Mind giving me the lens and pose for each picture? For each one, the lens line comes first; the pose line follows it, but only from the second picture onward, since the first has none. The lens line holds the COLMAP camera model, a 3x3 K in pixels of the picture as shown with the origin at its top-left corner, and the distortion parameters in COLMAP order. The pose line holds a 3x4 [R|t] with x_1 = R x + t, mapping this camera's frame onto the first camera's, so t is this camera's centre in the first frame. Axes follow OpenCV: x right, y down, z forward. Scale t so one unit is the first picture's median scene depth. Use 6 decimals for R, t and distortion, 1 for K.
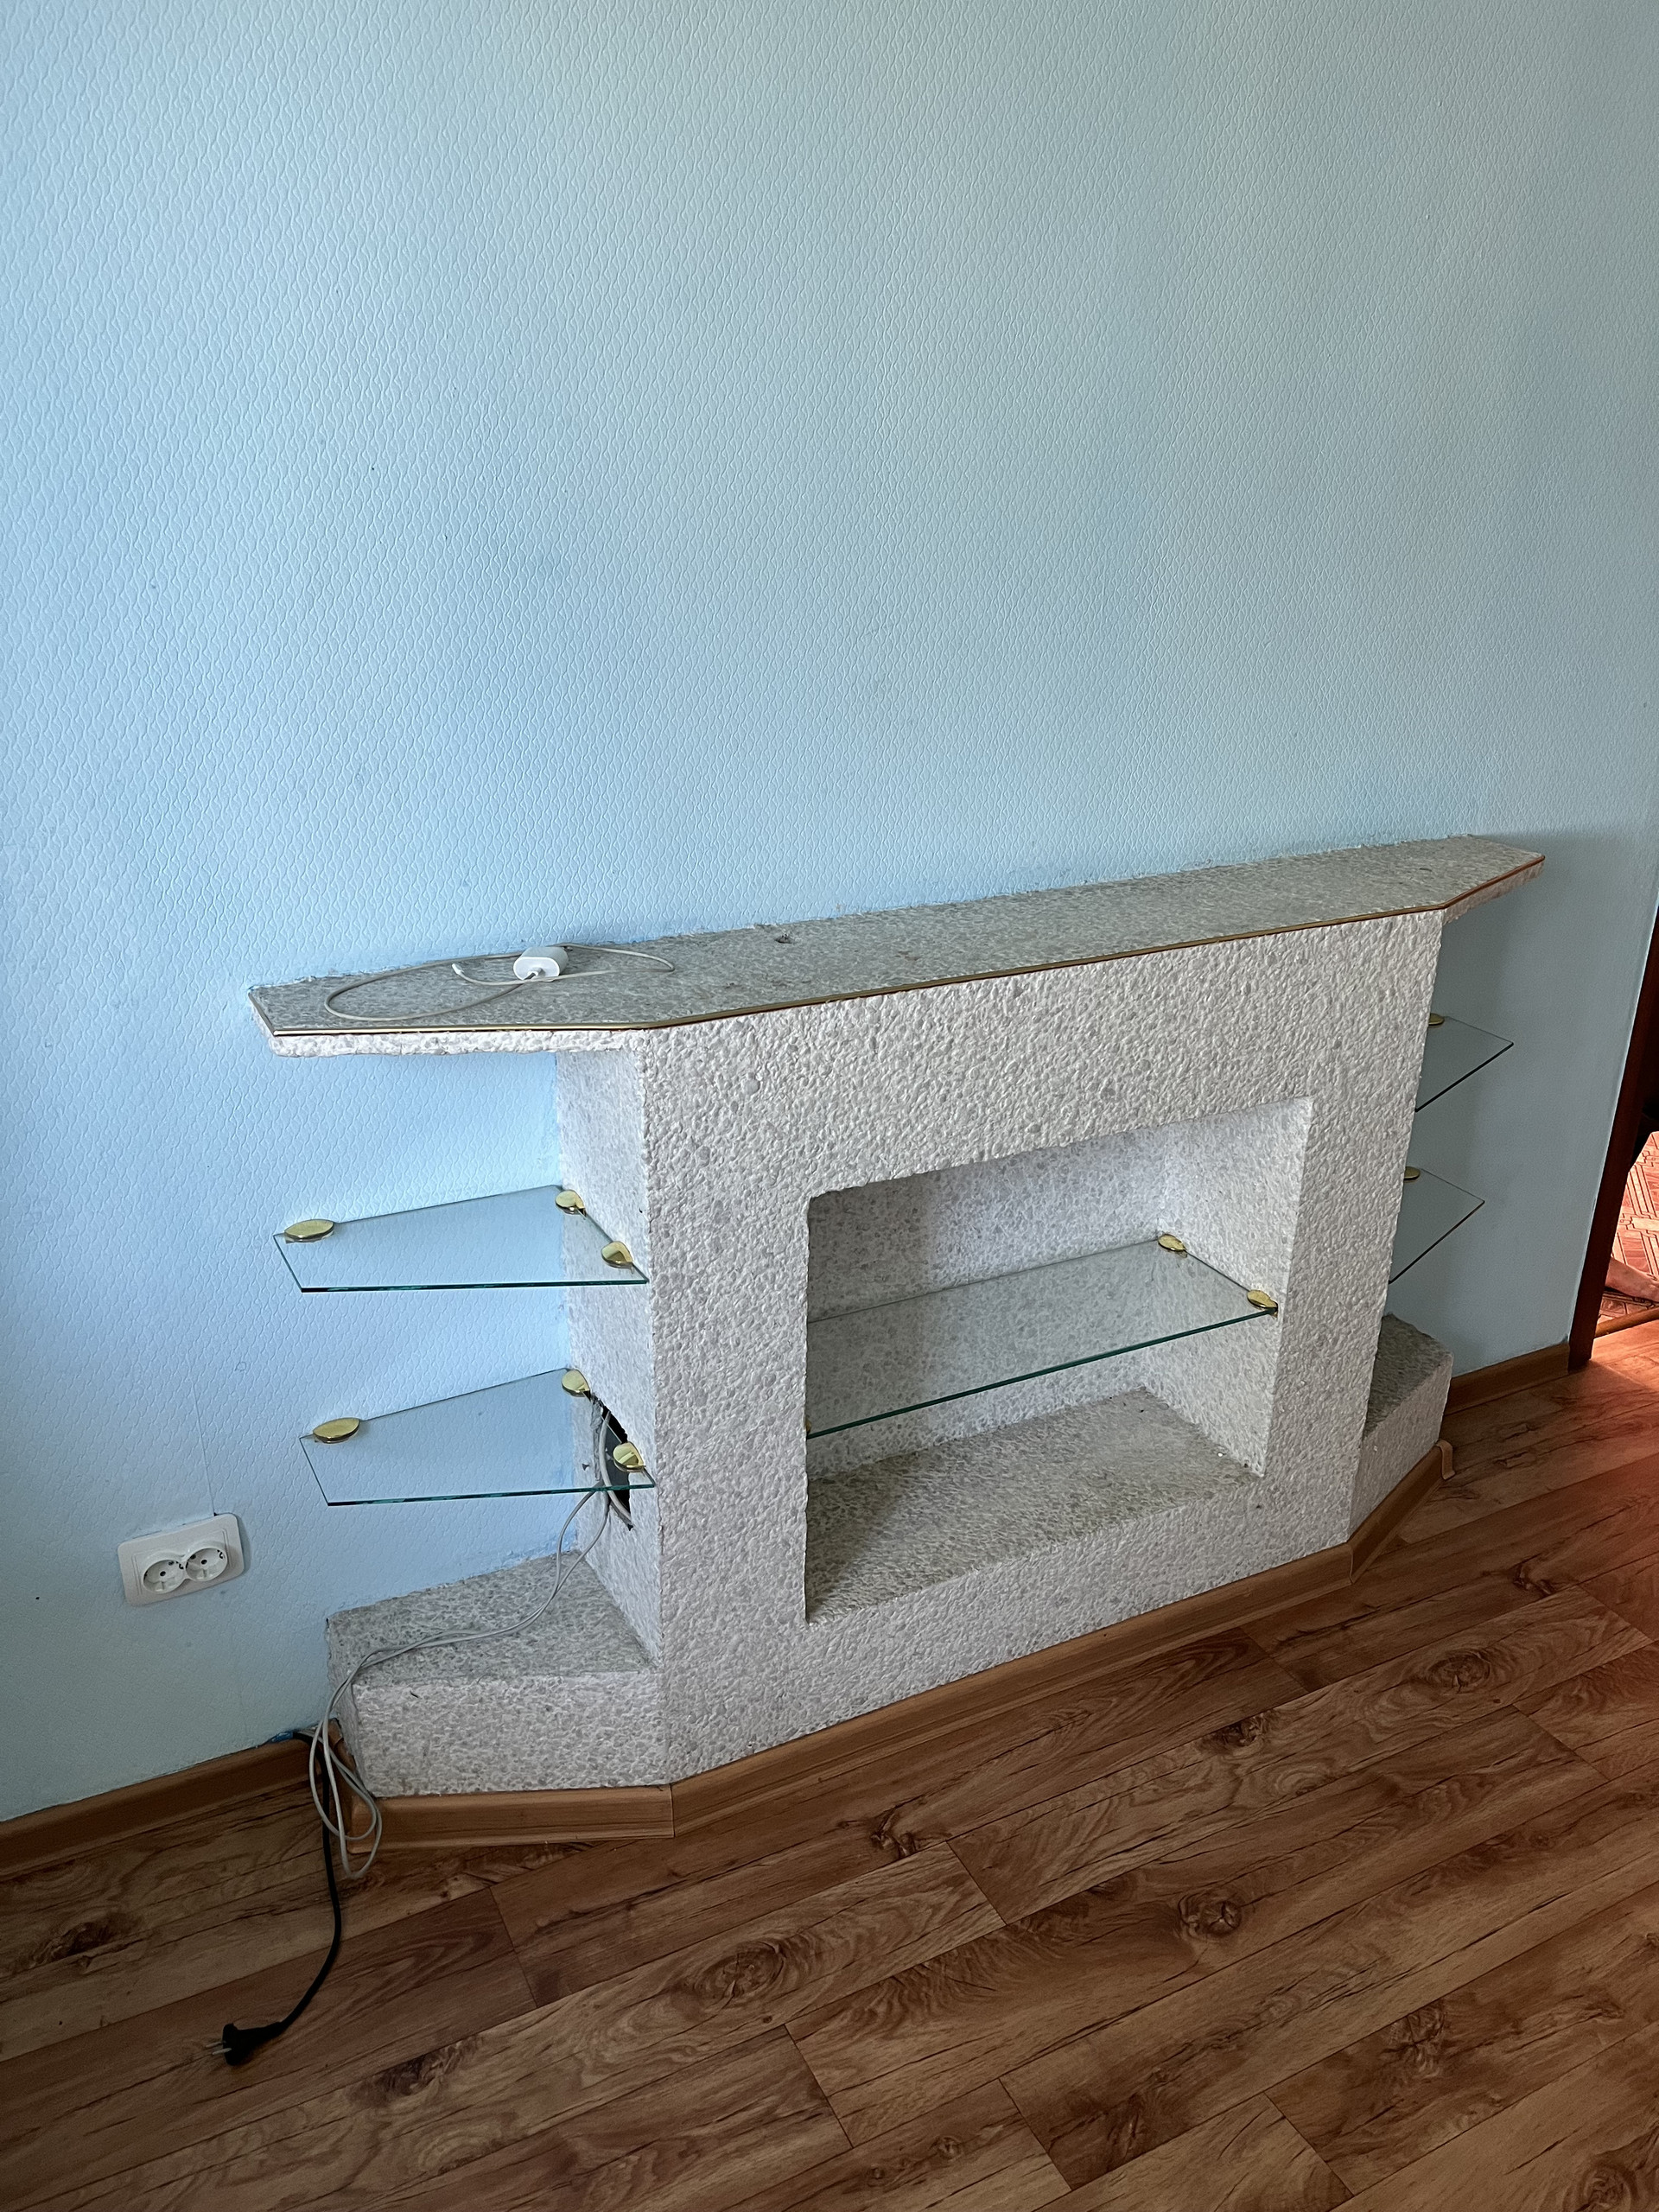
lens RADIAL K [[1693.5, 0, 828.2], [0, 1693.5, 1106.7], [0, 0, 1]] dist [0.038516, -0.059663]
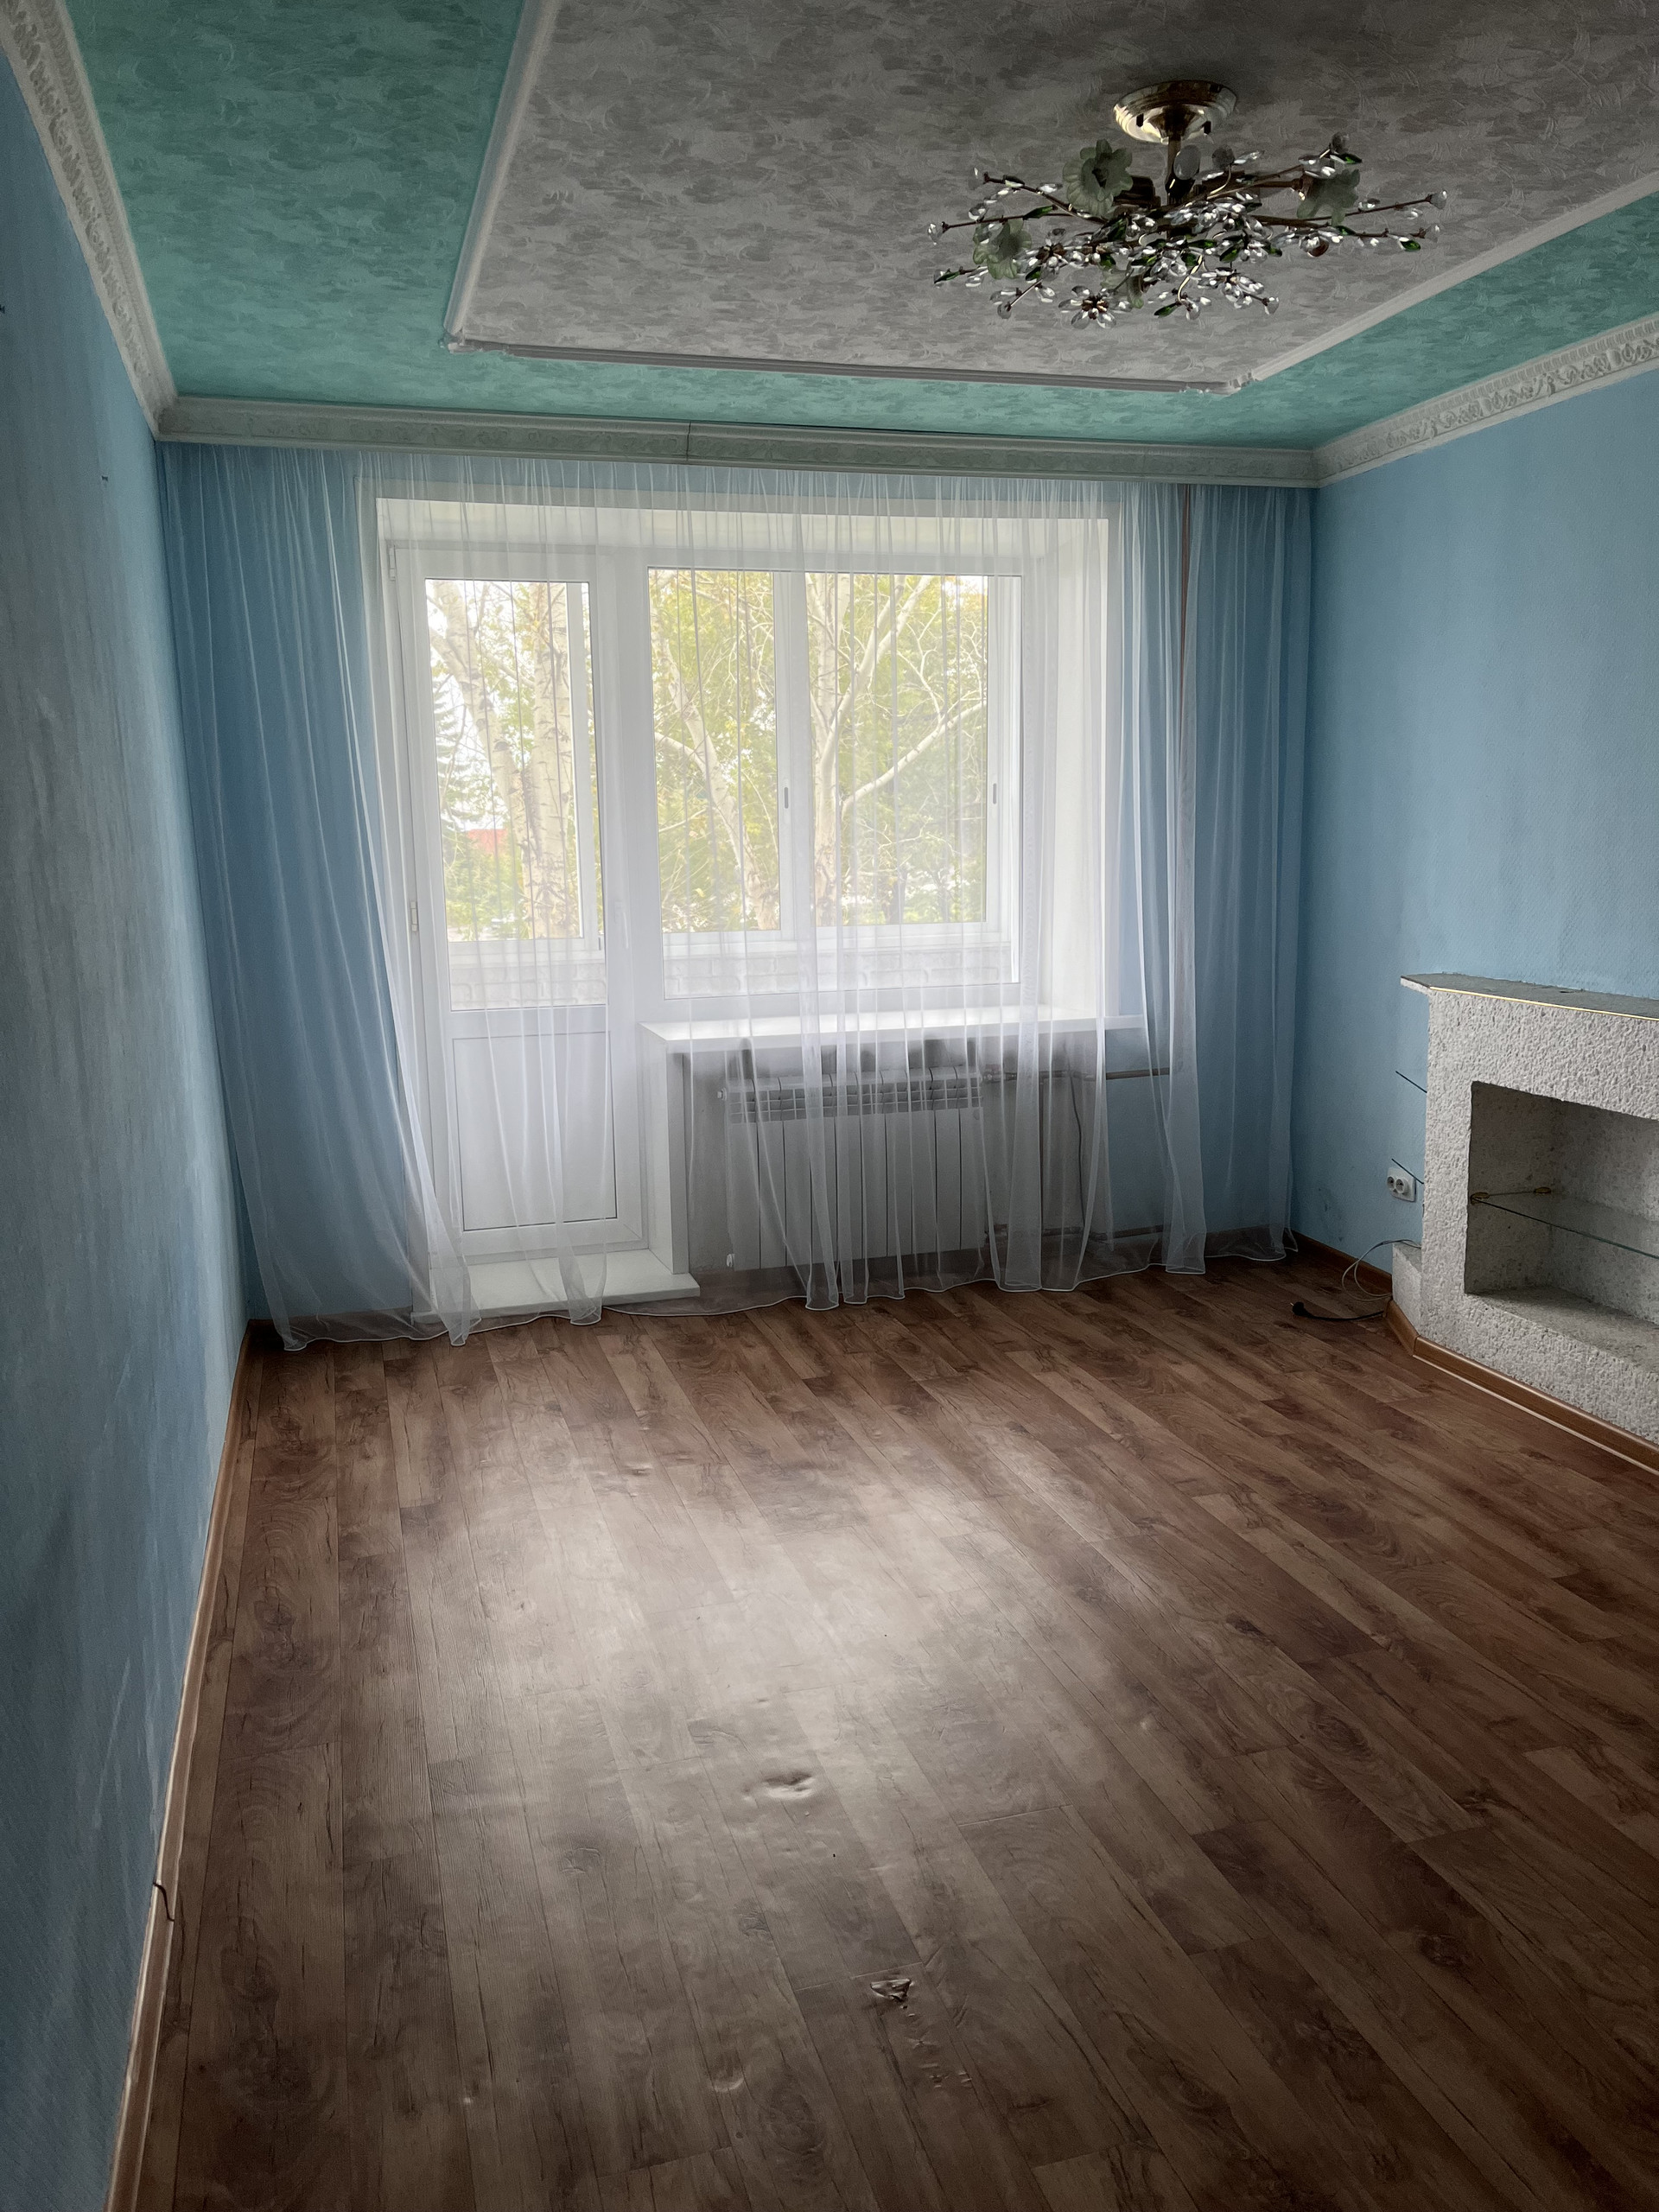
lens RADIAL K [[1693.5, 0, 839.2], [0, 1693.5, 1102.0], [0, 0, 1]] dist [0.038516, -0.059663]
pose [[-0.198617, 0.135414, -0.970677, 2.383545], [-0.353261, 0.913944, 0.199783, -0.079832], [0.914198, 0.382583, -0.133689, 0.486260]]
